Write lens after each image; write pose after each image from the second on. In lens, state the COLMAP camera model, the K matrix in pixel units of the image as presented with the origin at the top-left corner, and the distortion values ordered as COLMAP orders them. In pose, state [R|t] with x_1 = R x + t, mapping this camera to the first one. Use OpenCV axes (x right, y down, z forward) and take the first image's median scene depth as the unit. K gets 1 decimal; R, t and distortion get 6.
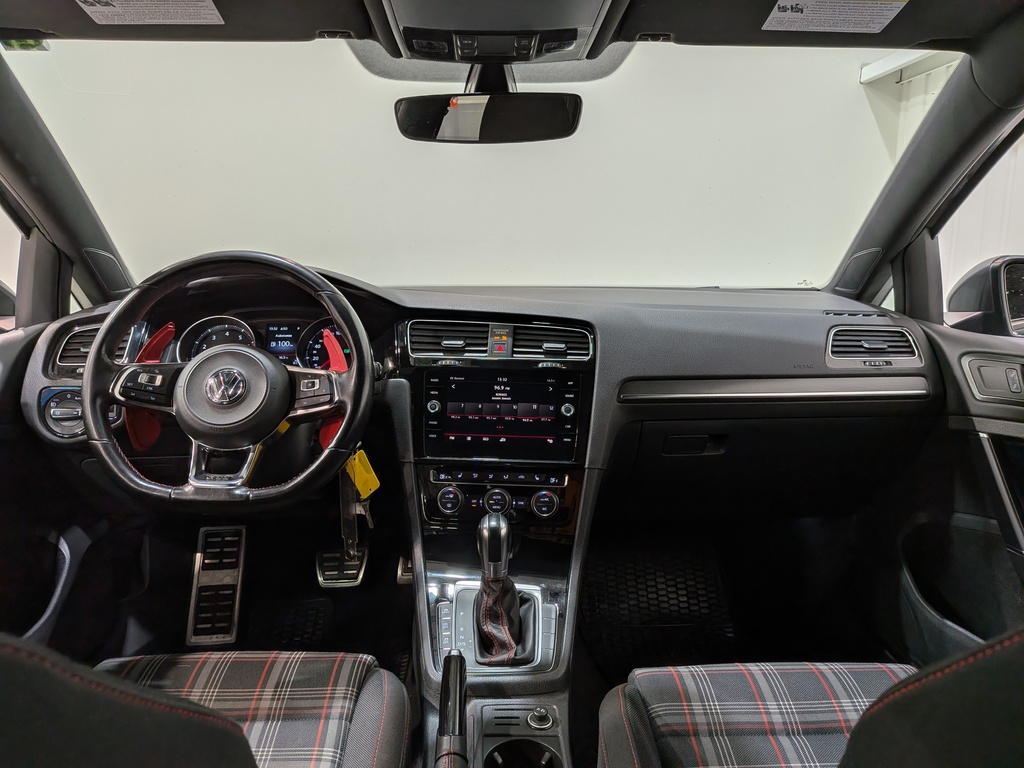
lens RADIAL K [[754.2, 0, 512.0], [0, 754.2, 384.0], [0, 0, 1]] dist [0.099646, -0.202234]
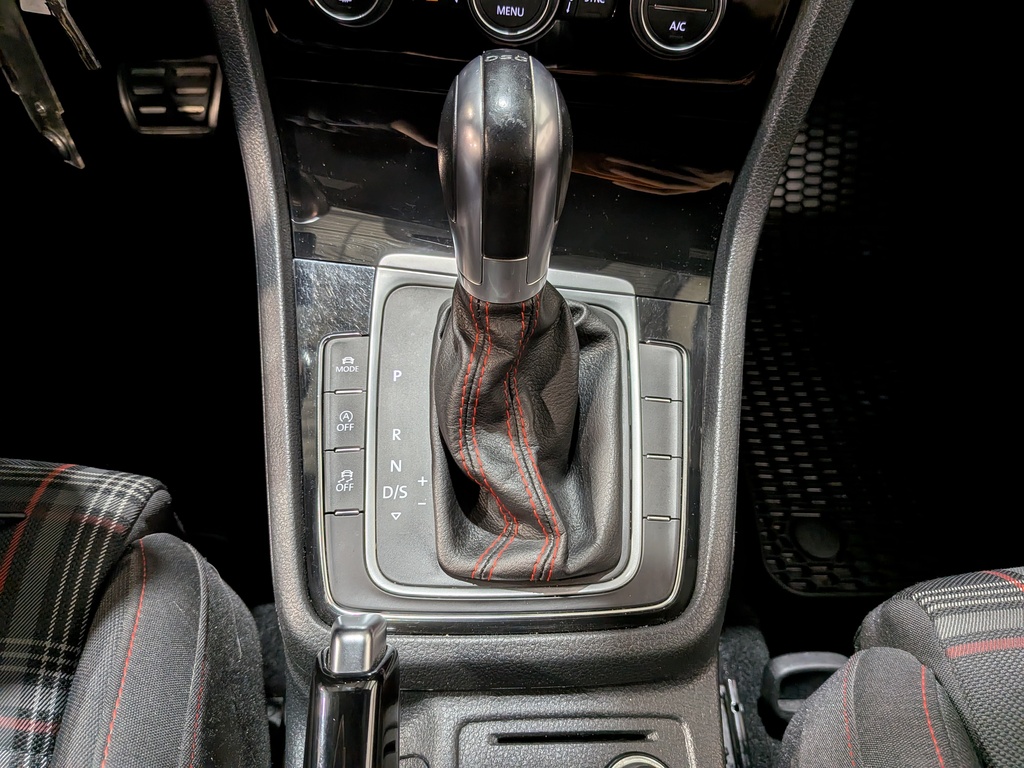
lens RADIAL K [[752.2, 0, 507.6], [0, 752.2, 395.5], [0, 0, 1]] dist [0.091857, -0.173122]
pose [[0.999075, 0.028311, 0.032375, -0.027883], [-0.042469, 0.768154, 0.638855, 0.096147], [-0.006782, -0.639639, 0.768646, 0.724602]]
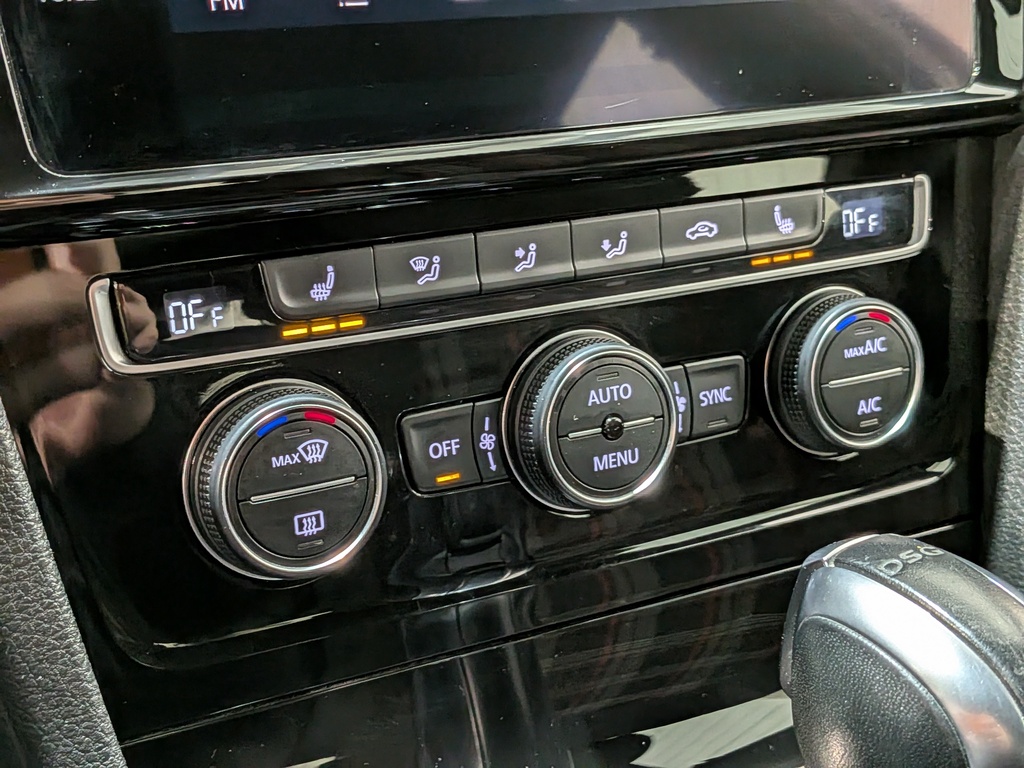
lens RADIAL K [[1532.5, 0, 480.2], [0, 1532.5, 375.7], [0, 0, 1]] dist [0.110939, -0.171208]
pose [[0.829427, -0.193666, 0.523970, -0.205875], [0.052529, 0.960864, 0.271996, 0.069287], [-0.556140, -0.198077, 0.807139, 0.823258]]
